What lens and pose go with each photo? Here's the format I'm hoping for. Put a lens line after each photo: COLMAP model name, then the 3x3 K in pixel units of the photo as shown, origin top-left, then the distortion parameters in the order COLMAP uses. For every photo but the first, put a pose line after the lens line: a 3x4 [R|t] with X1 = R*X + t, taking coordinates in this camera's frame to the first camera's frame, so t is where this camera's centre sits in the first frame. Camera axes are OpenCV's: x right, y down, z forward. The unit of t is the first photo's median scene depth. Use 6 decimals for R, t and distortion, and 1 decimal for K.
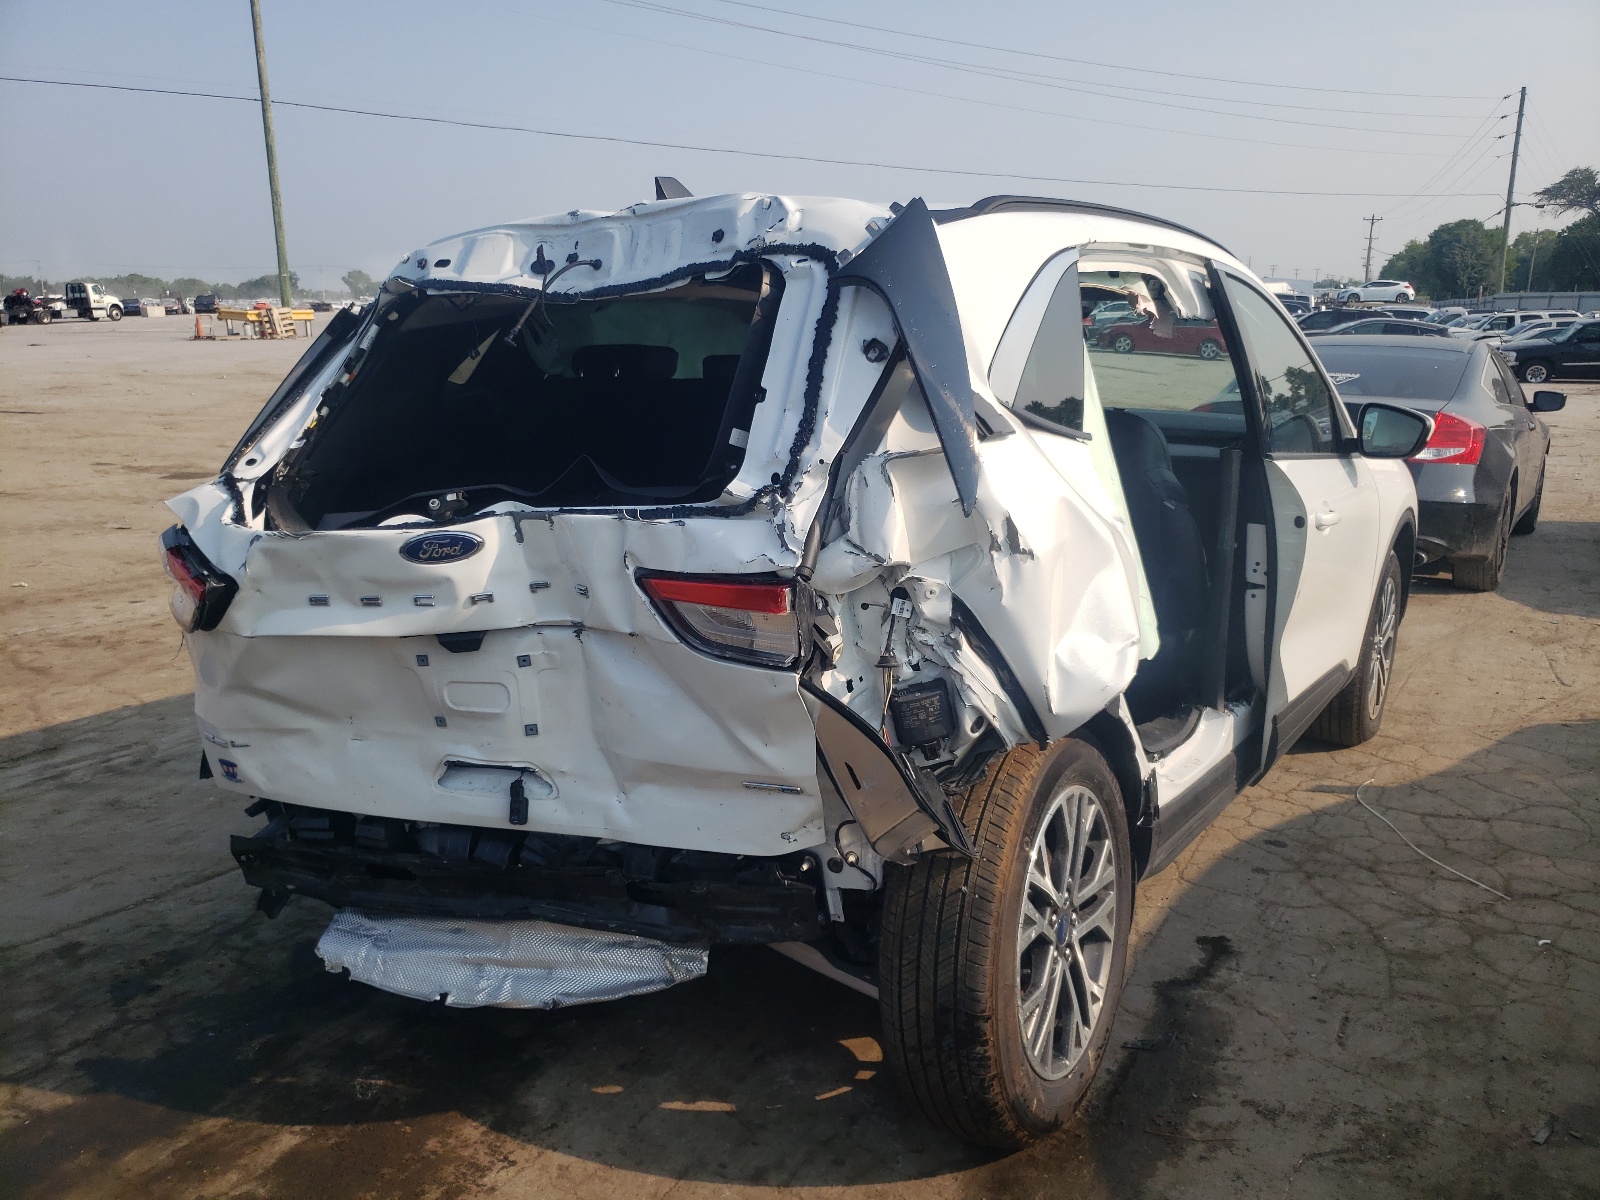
lens RADIAL K [[1257.2, 0, 837.3], [0, 1257.2, 608.9], [0, 0, 1]] dist [-0.005378, 0.029567]
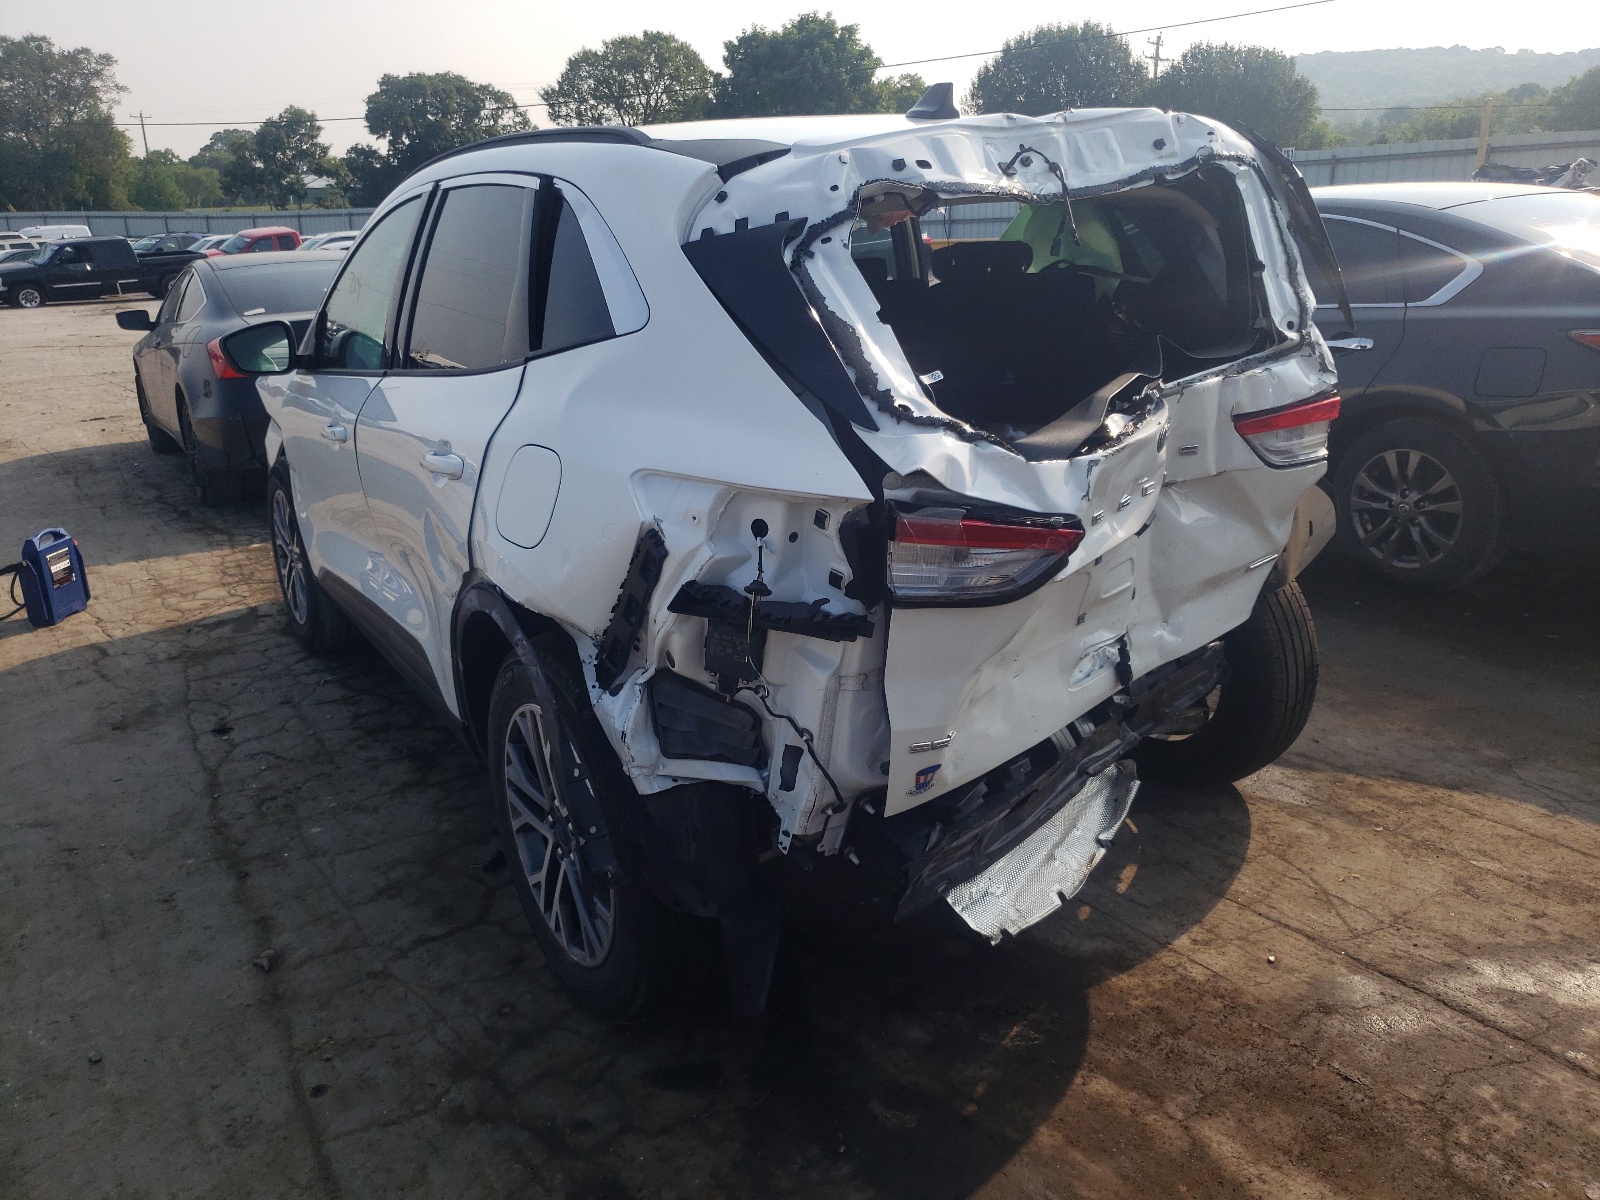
lens RADIAL K [[1288.8, 0, 796.7], [0, 1288.8, 598.3], [0, 0, 1]] dist [0.002803, 0.006645]
pose [[0.414808, -0.275910, 0.867068, -1.268036], [0.238285, 0.952602, 0.189132, -0.172967], [-0.878154, 0.128156, 0.460892, 0.690570]]
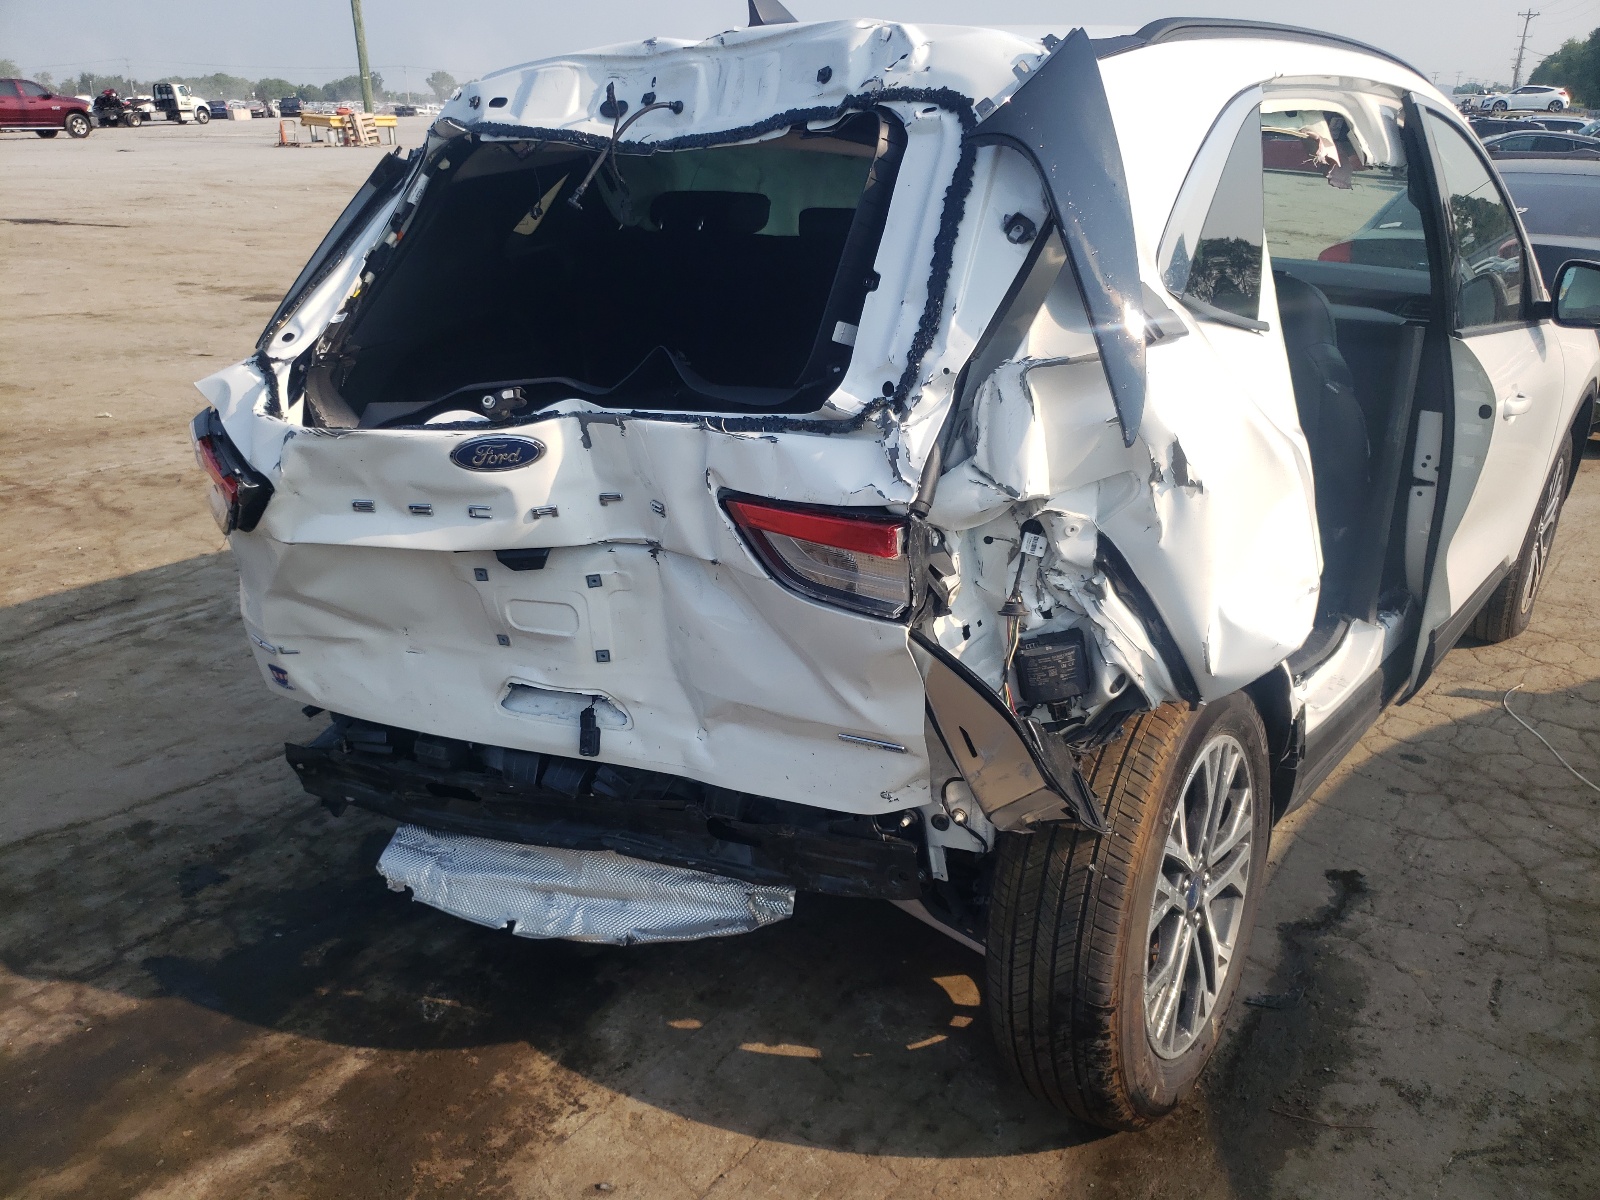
lens RADIAL K [[1257.2, 0, 833.1], [0, 1257.2, 608.9], [0, 0, 1]] dist [-0.005378, 0.029567]
pose [[0.997194, 0.033041, -0.067181, -0.020694], [-0.023336, 0.989816, 0.140424, -0.060869], [0.071136, -0.138462, 0.987810, 0.131542]]
